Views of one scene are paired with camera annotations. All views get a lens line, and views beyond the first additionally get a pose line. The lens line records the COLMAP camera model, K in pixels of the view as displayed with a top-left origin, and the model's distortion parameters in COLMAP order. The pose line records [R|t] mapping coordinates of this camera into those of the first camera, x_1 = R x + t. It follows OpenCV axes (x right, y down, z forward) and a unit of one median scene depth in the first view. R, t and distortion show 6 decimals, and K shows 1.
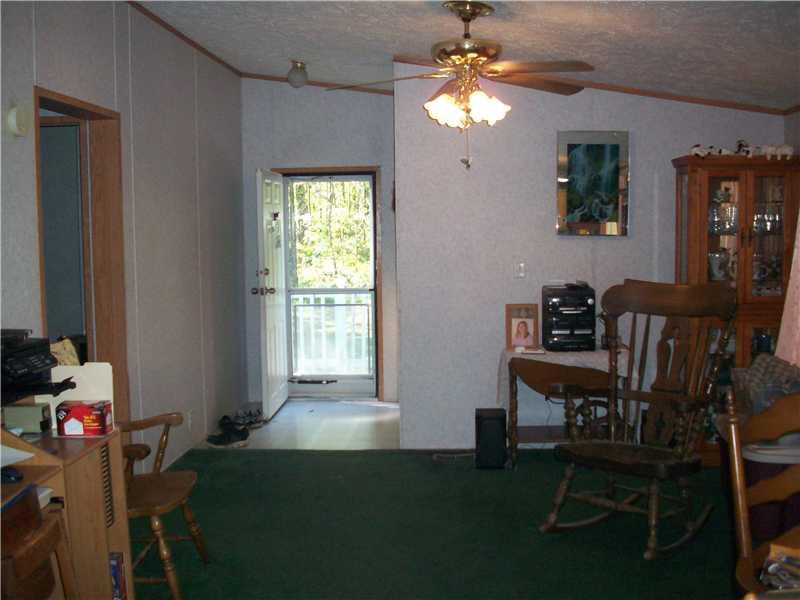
lens RADIAL K [[981.5, 0, 400.0], [0, 981.5, 300.0], [0, 0, 1]] dist [-0.147044, 0.005680]
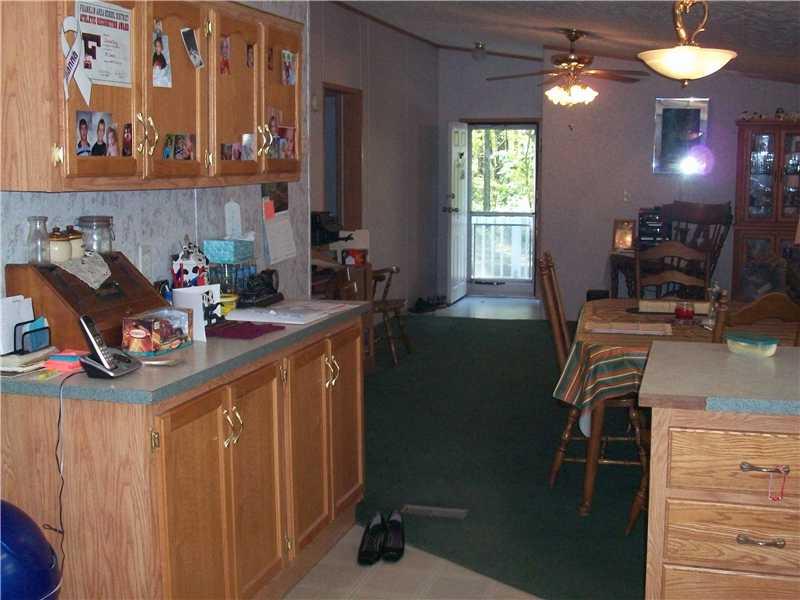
lens RADIAL K [[1128.0, 0, 400.0], [0, 1128.0, 300.0], [0, 0, 1]] dist [-0.034904, -0.060398]
pose [[0.981564, 0.039983, -0.186906, 0.094320], [-0.031354, 0.998312, 0.048897, 0.042773], [0.188546, -0.042135, 0.981160, -0.586450]]
